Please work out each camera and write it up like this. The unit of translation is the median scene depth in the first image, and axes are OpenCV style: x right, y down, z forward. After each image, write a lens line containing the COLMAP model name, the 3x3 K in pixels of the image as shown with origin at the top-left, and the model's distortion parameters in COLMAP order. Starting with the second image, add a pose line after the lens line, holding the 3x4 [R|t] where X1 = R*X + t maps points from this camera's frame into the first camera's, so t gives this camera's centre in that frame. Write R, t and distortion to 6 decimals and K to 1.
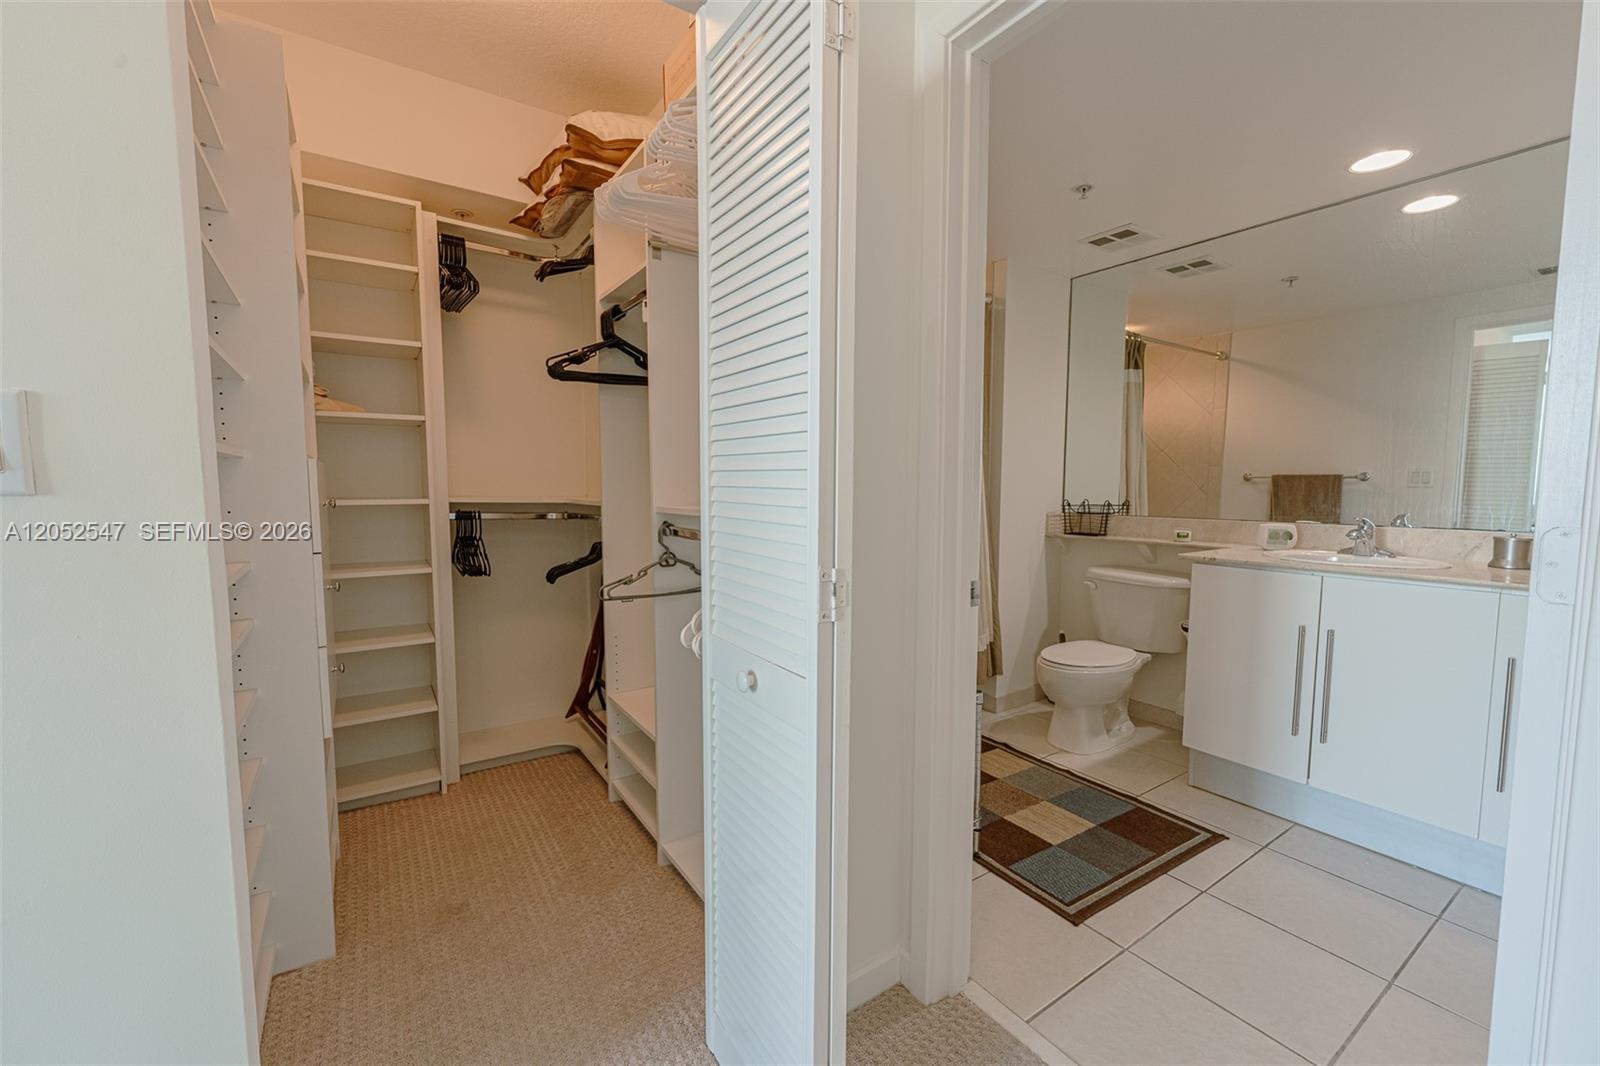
lens RADIAL K [[647.9, 0, 798.0], [0, 647.9, 535.8], [0, 0, 1]] dist [-0.000278, -0.000942]
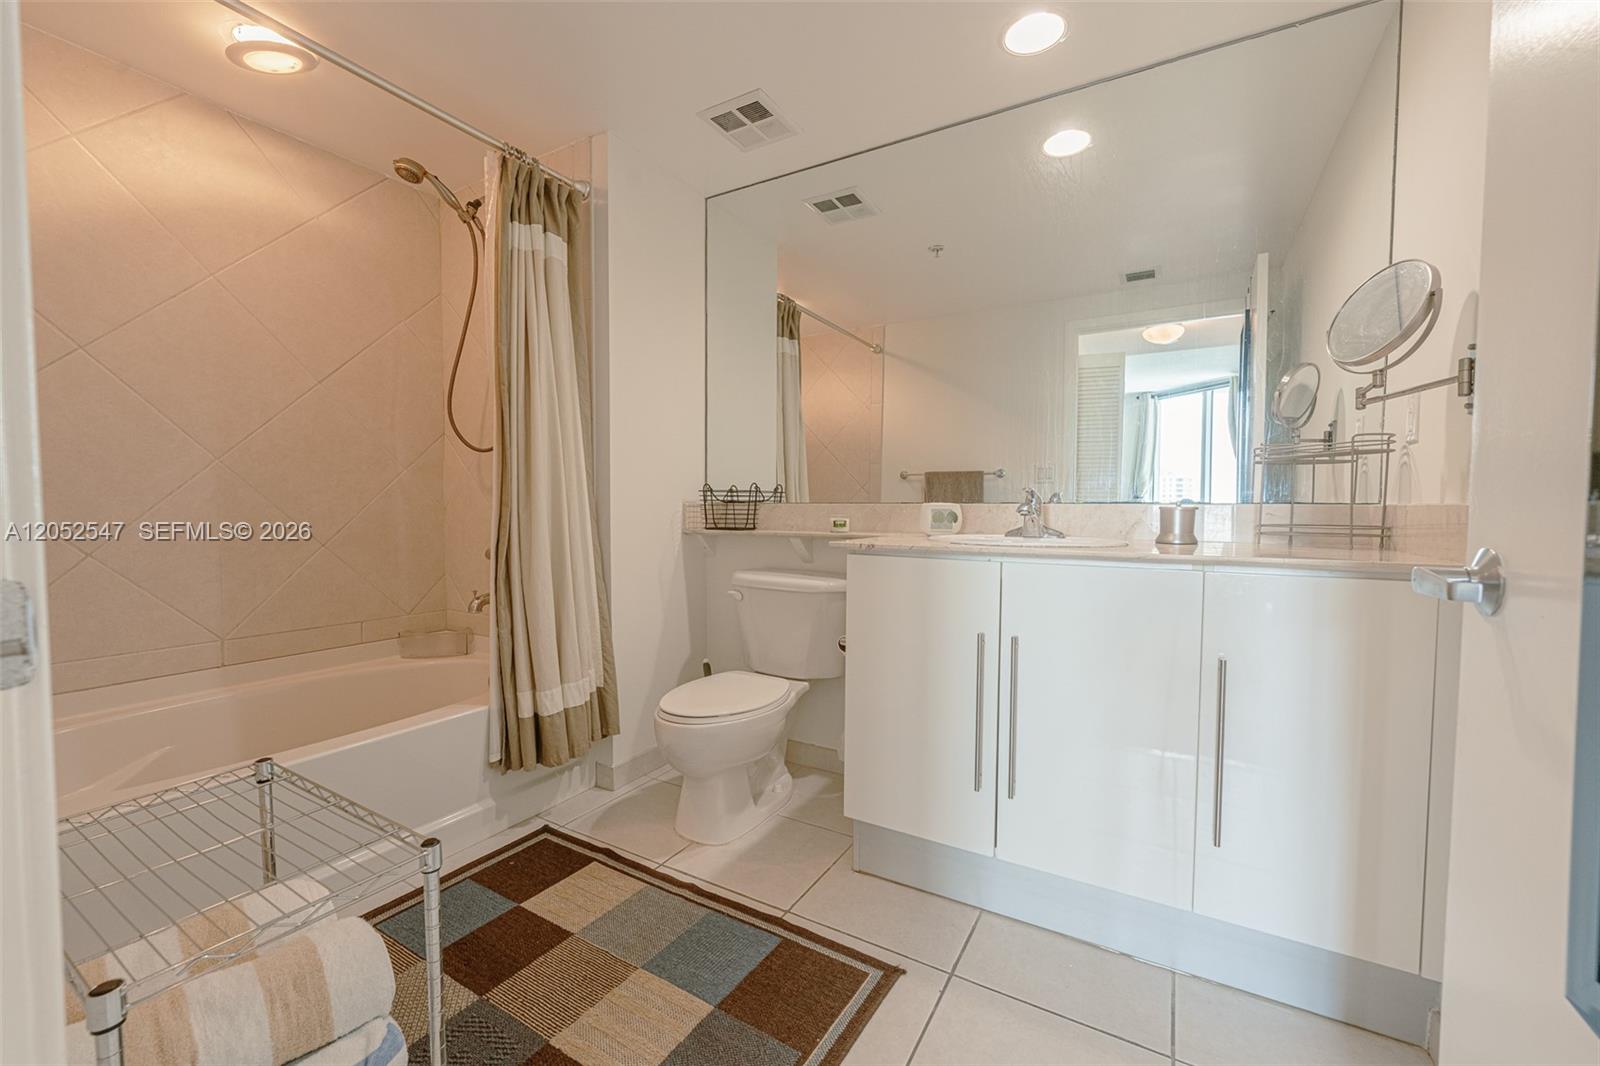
lens RADIAL K [[640.8, 0, 800.0], [0, 640.8, 533.0], [0, 0, 1]] dist [-0.001101, -0.000553]
pose [[0.901210, -0.013620, 0.433169, 0.165427], [0.030773, 0.998994, -0.032613, 0.025520], [-0.432290, 0.042721, 0.900722, 0.249070]]
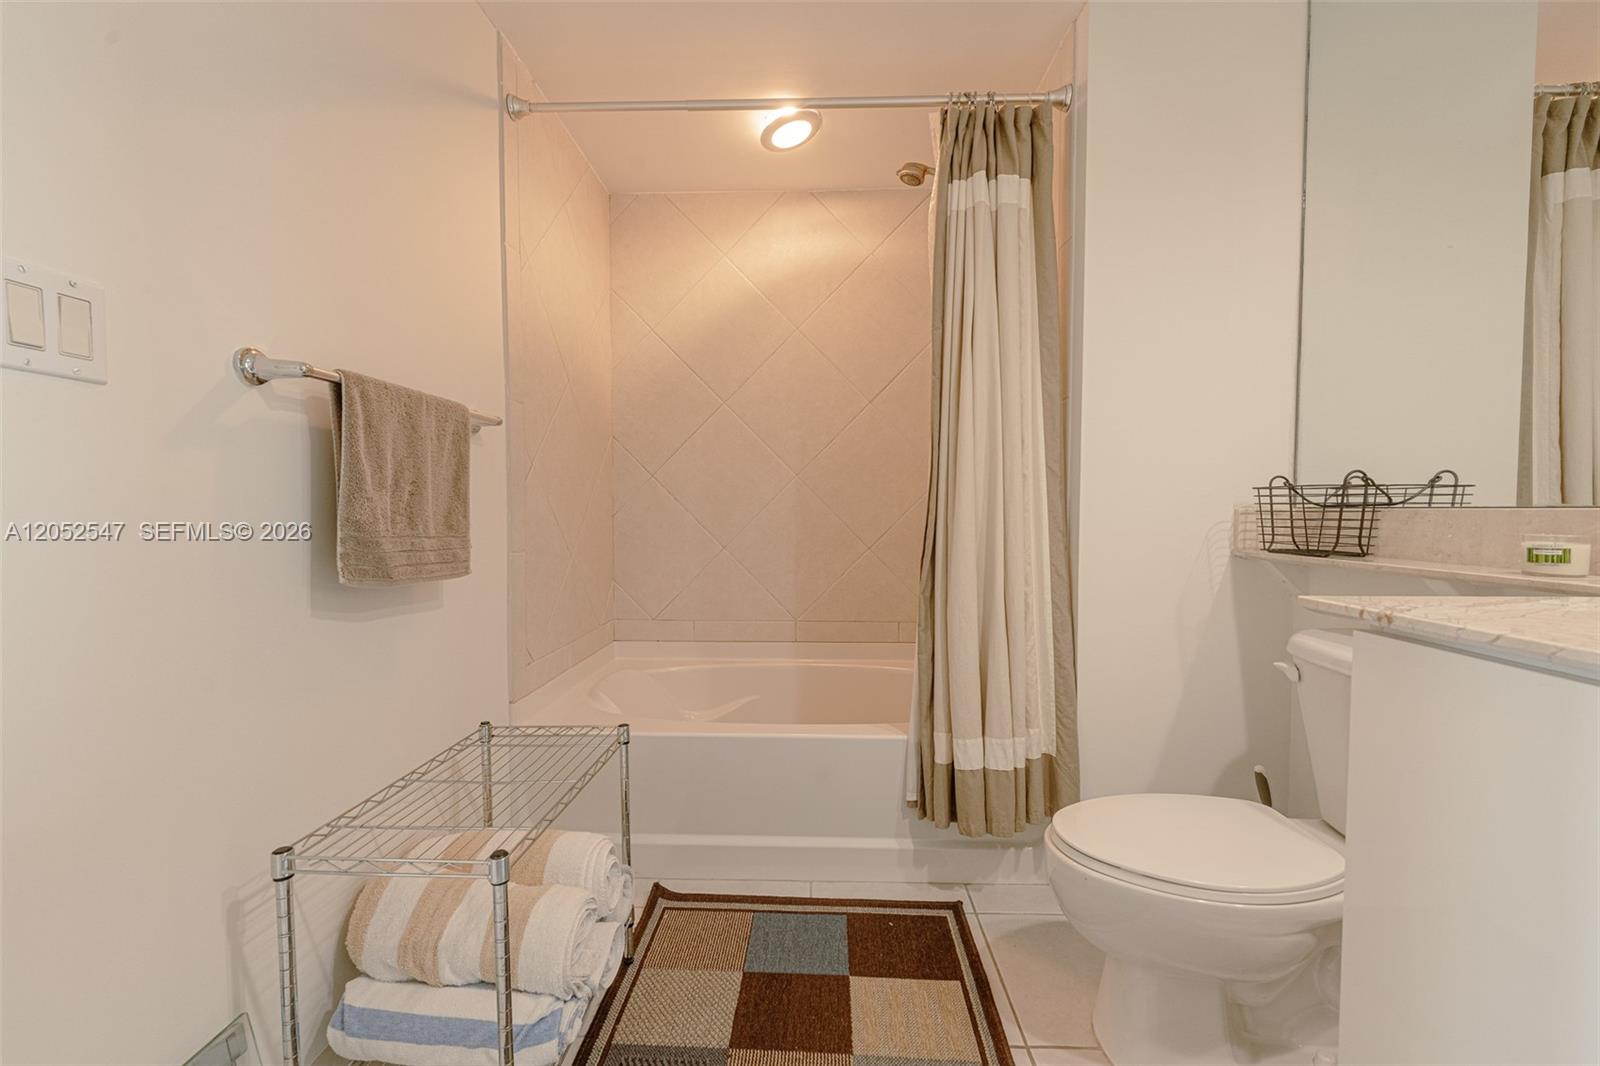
lens RADIAL K [[663.9, 0, 797.5], [0, 663.9, 533.8], [0, 0, 1]] dist [0.000856, 0.000212]
pose [[0.811474, 0.021587, -0.583989, 0.364929], [-0.048288, 0.998377, -0.030194, 0.012747], [0.582390, 0.052701, 0.811200, 0.379032]]
